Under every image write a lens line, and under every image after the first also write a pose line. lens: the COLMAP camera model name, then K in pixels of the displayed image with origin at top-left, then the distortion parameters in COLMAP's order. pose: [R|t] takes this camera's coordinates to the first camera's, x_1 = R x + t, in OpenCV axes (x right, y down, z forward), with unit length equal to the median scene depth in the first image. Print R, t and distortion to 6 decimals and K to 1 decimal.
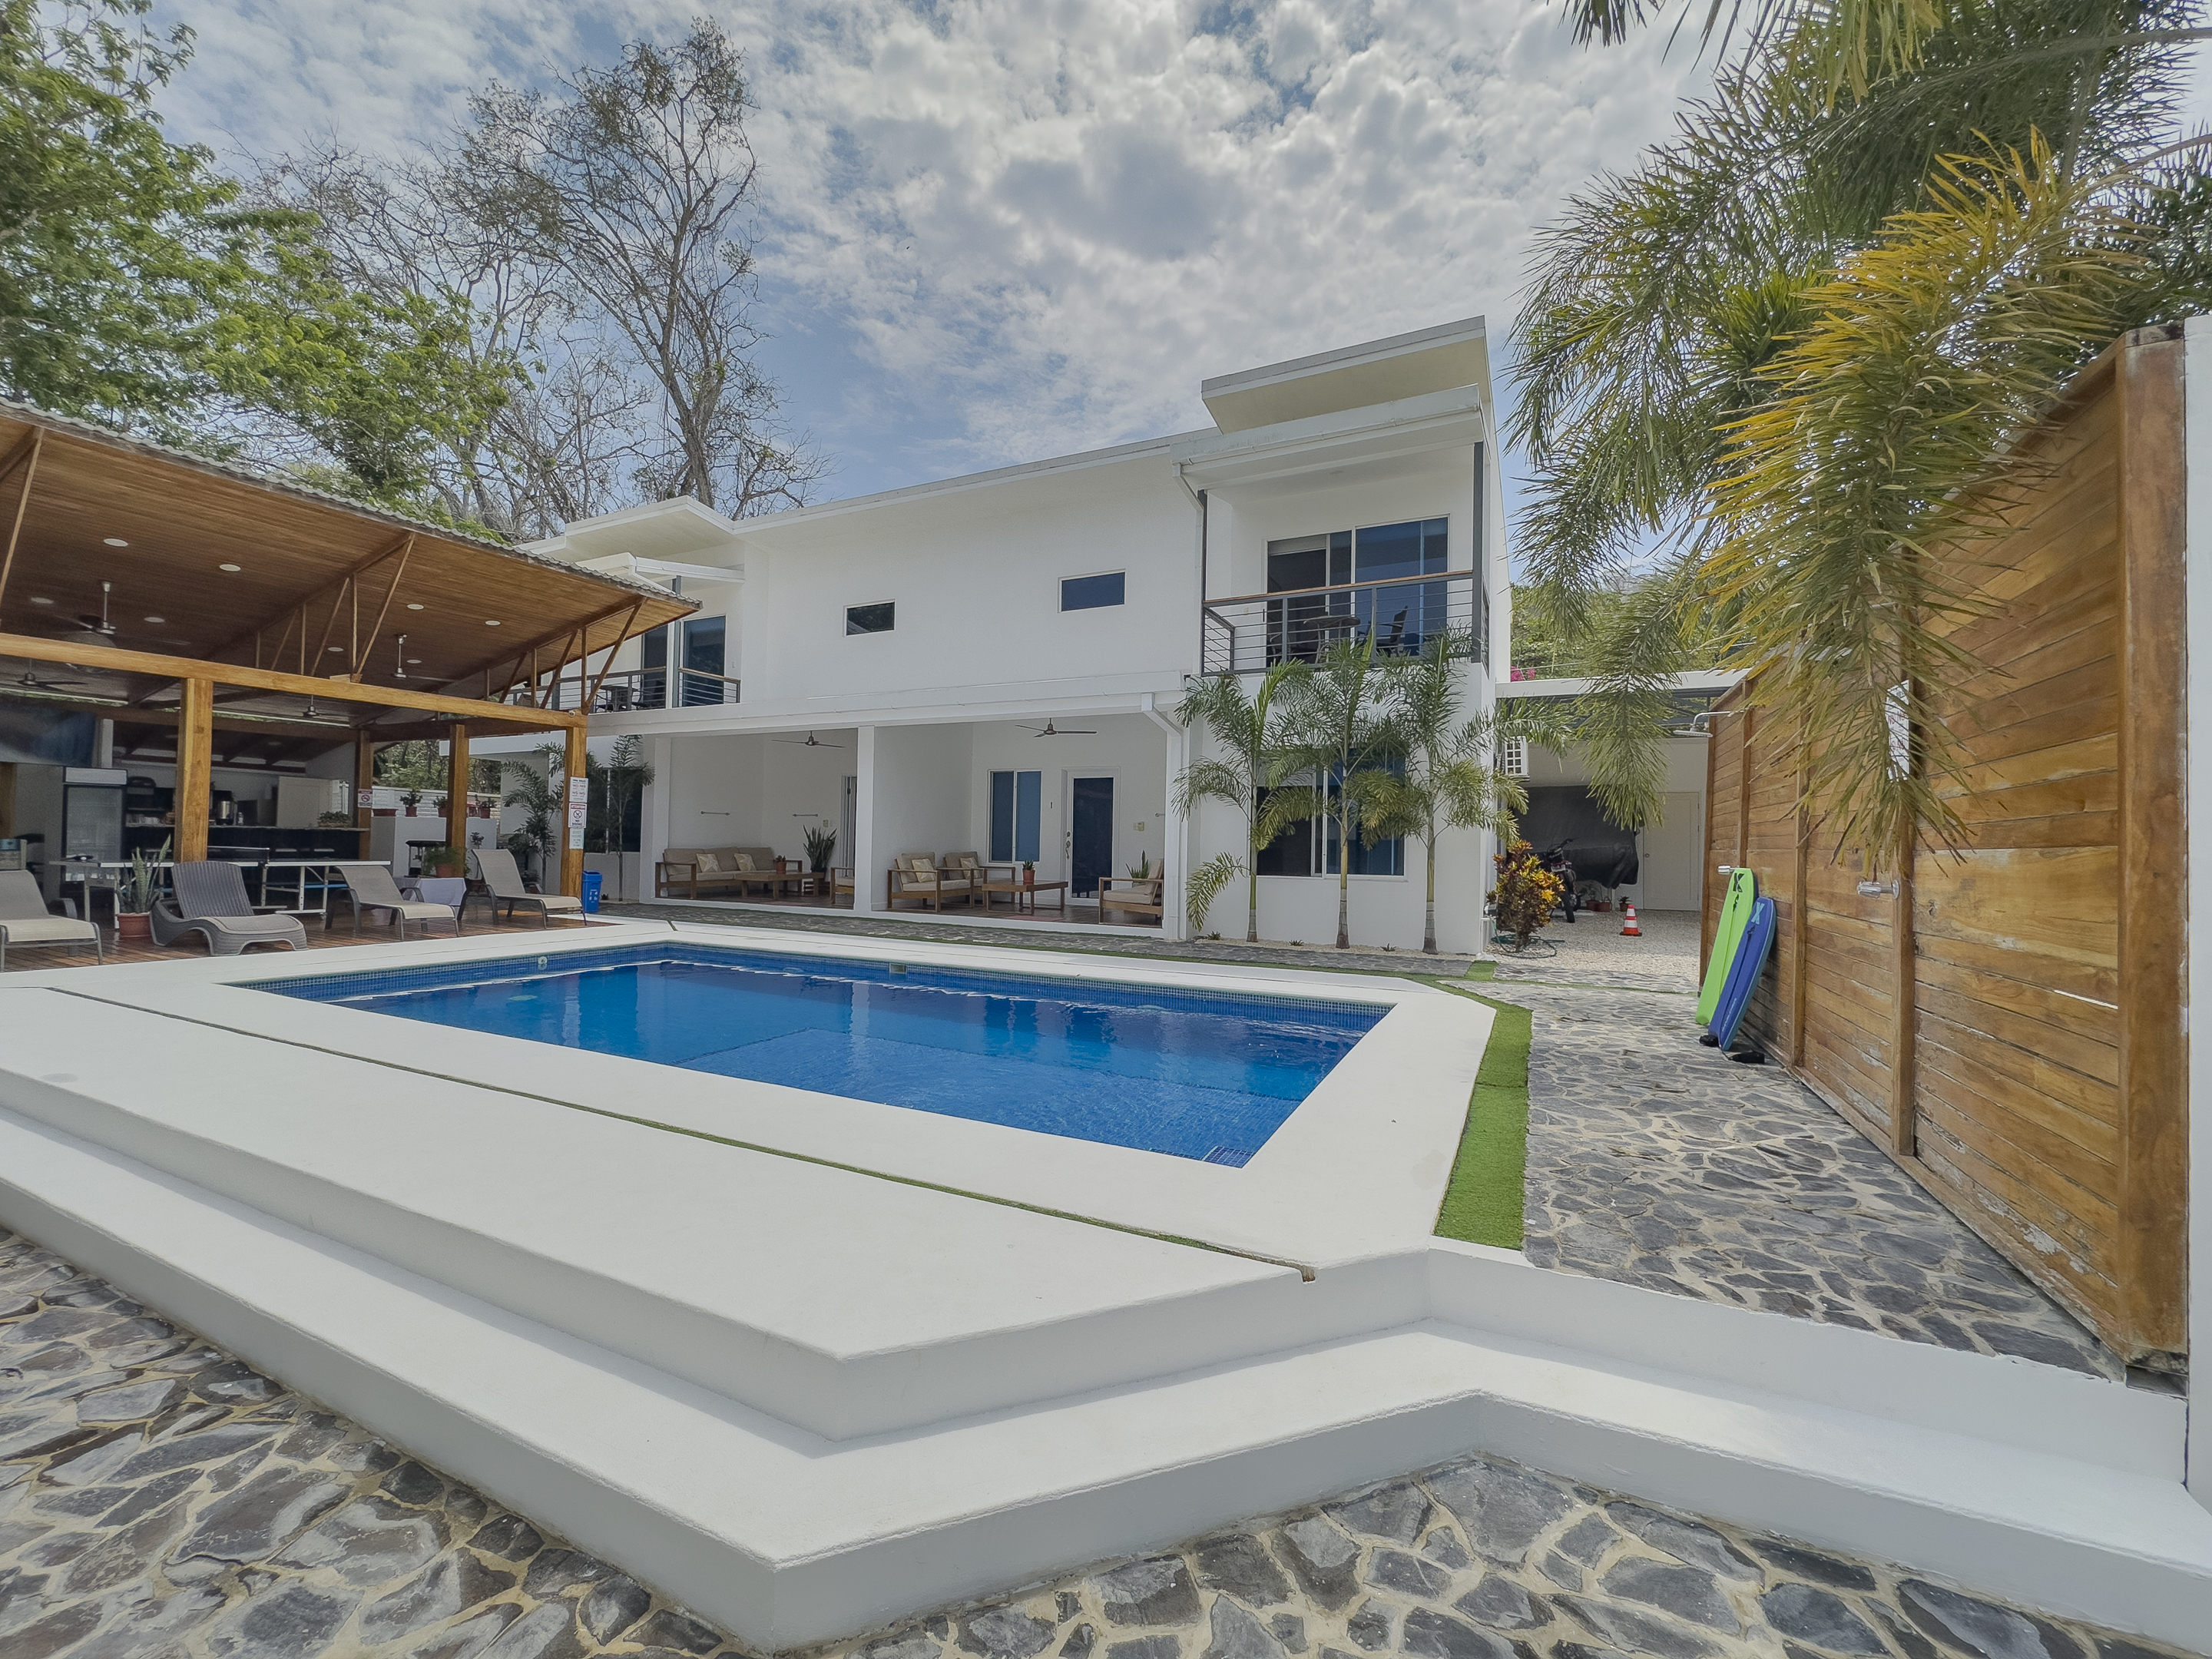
lens RADIAL K [[899.5, 0, 1098.2], [0, 899.5, 831.3], [0, 0, 1]] dist [-0.003914, 0.000291]
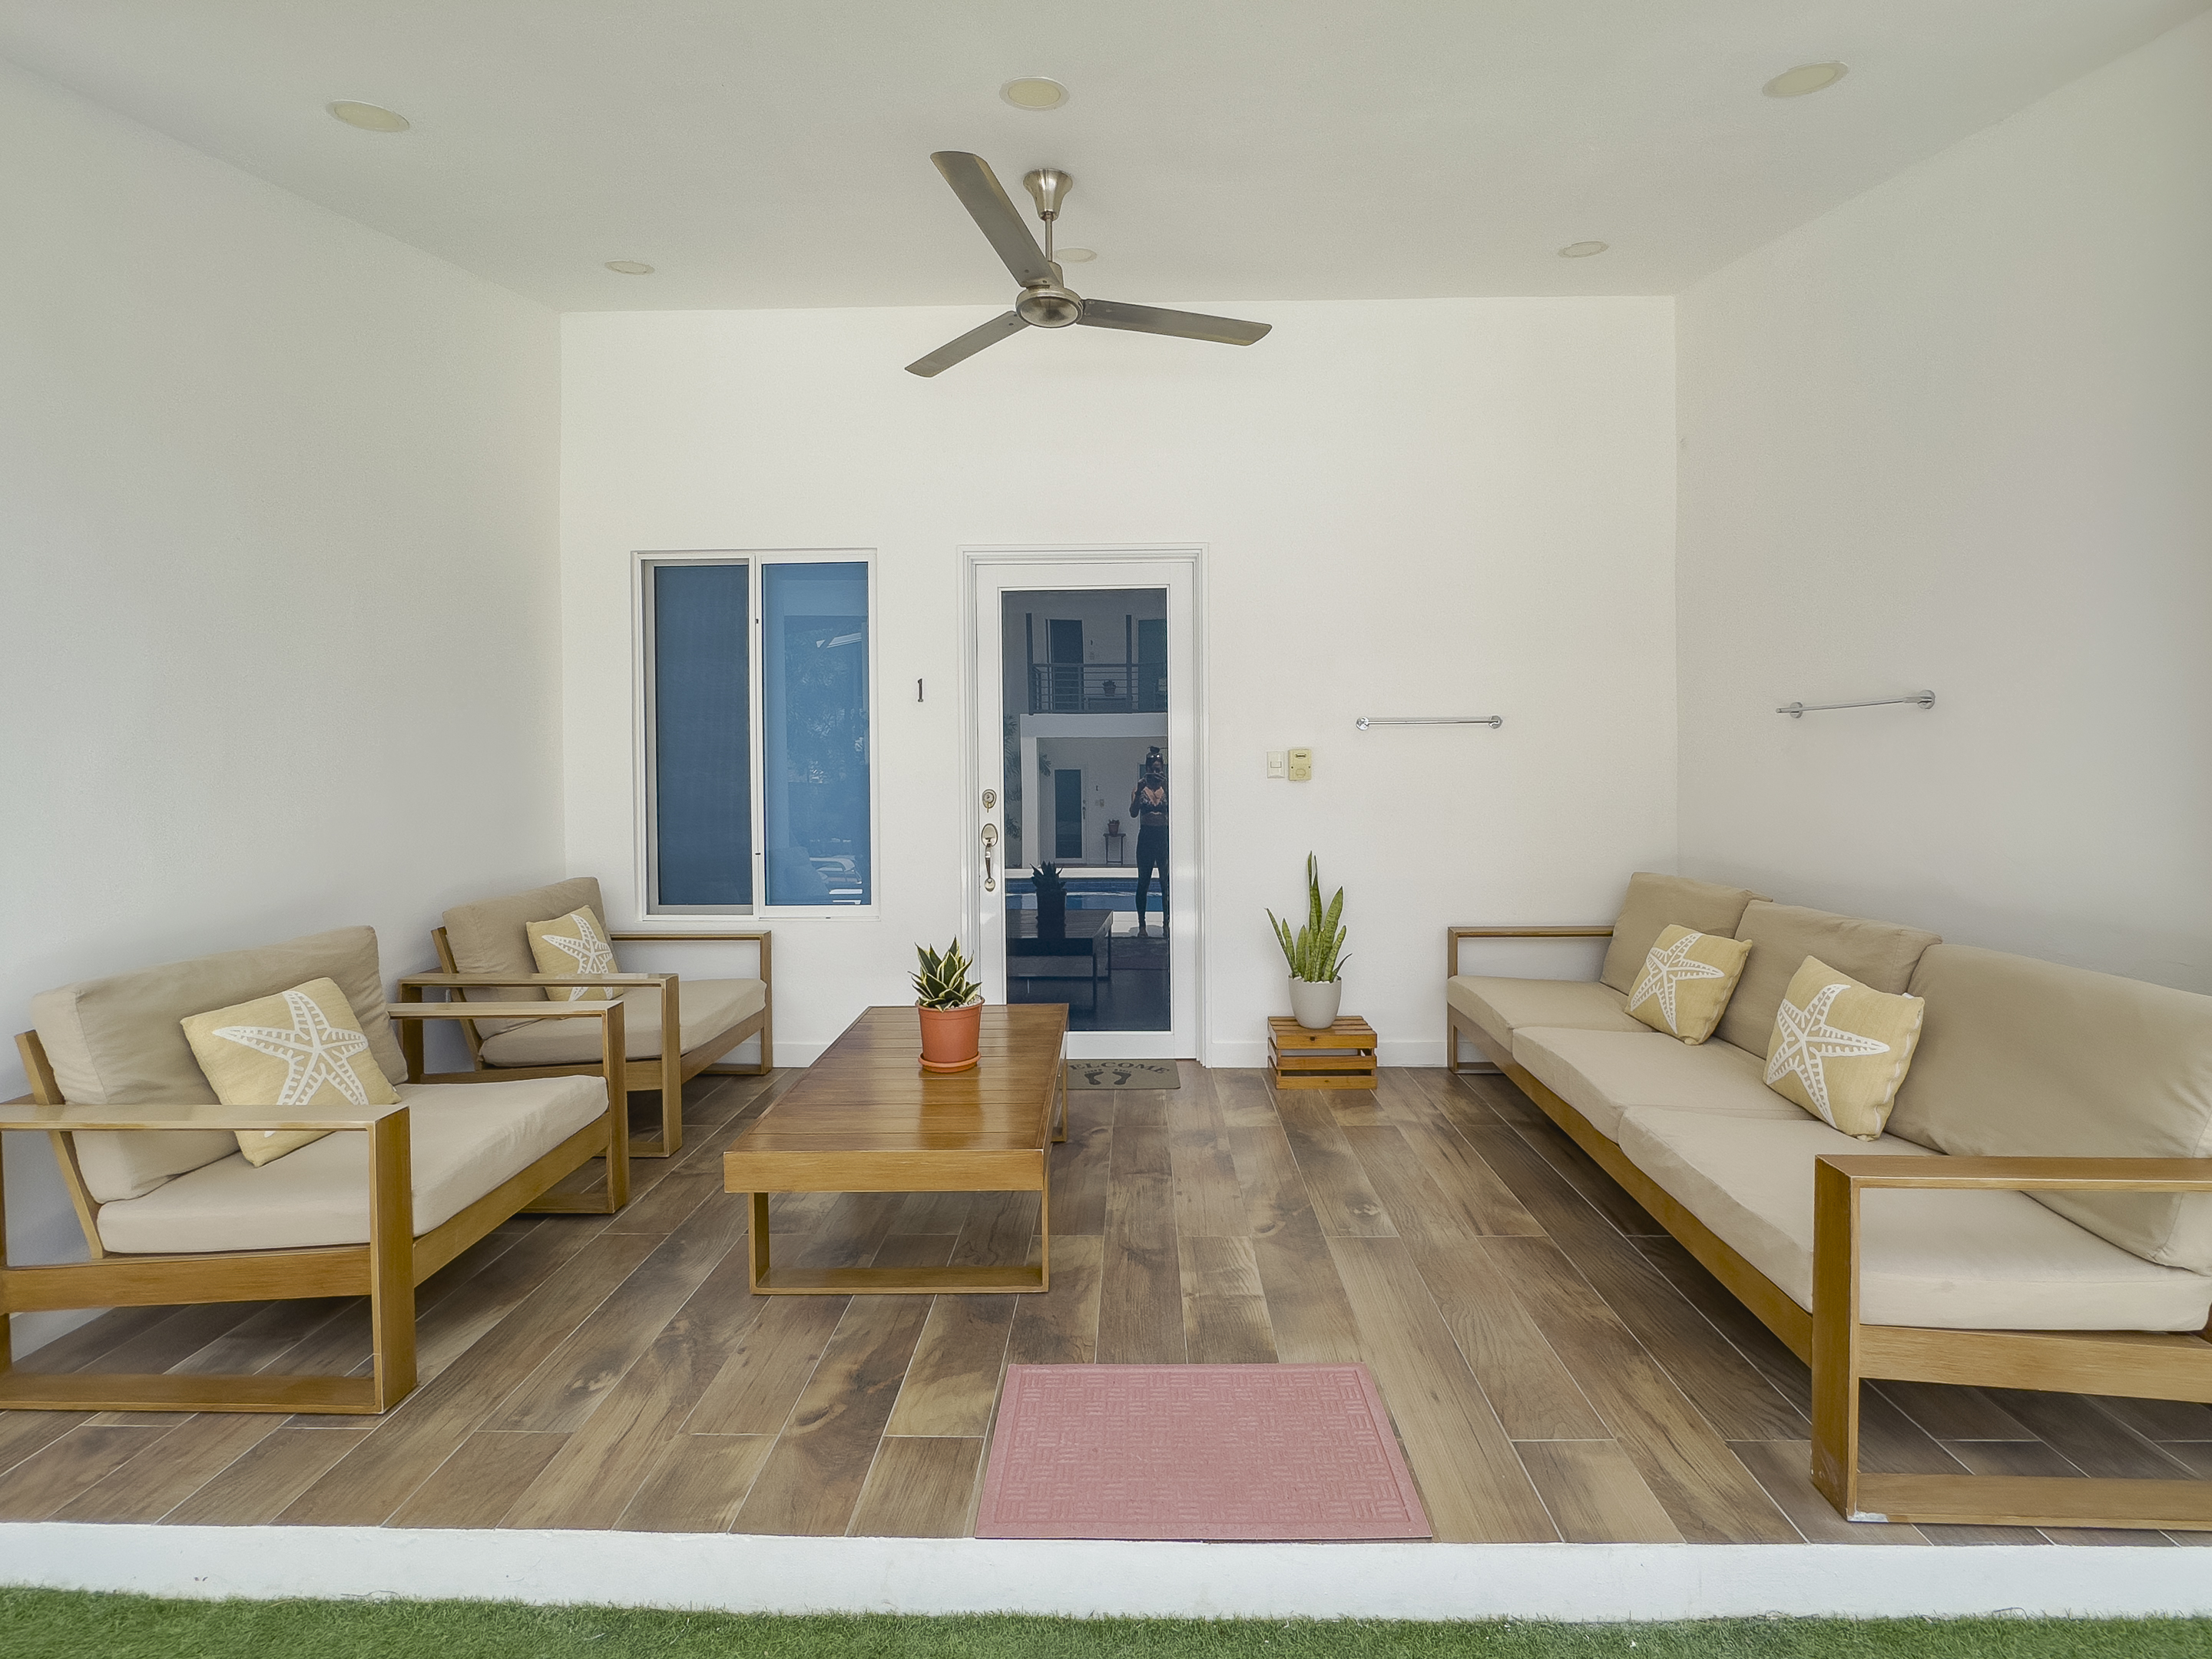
lens RADIAL K [[964.9, 0, 1111.1], [0, 964.9, 786.1], [0, 0, 1]] dist [-0.001396, 0.000105]
pose [[0.906516, -0.032193, 0.420941, -0.118120], [0.014976, 0.998913, 0.044143, -0.012194], [-0.421905, -0.033712, 0.906013, 0.705465]]
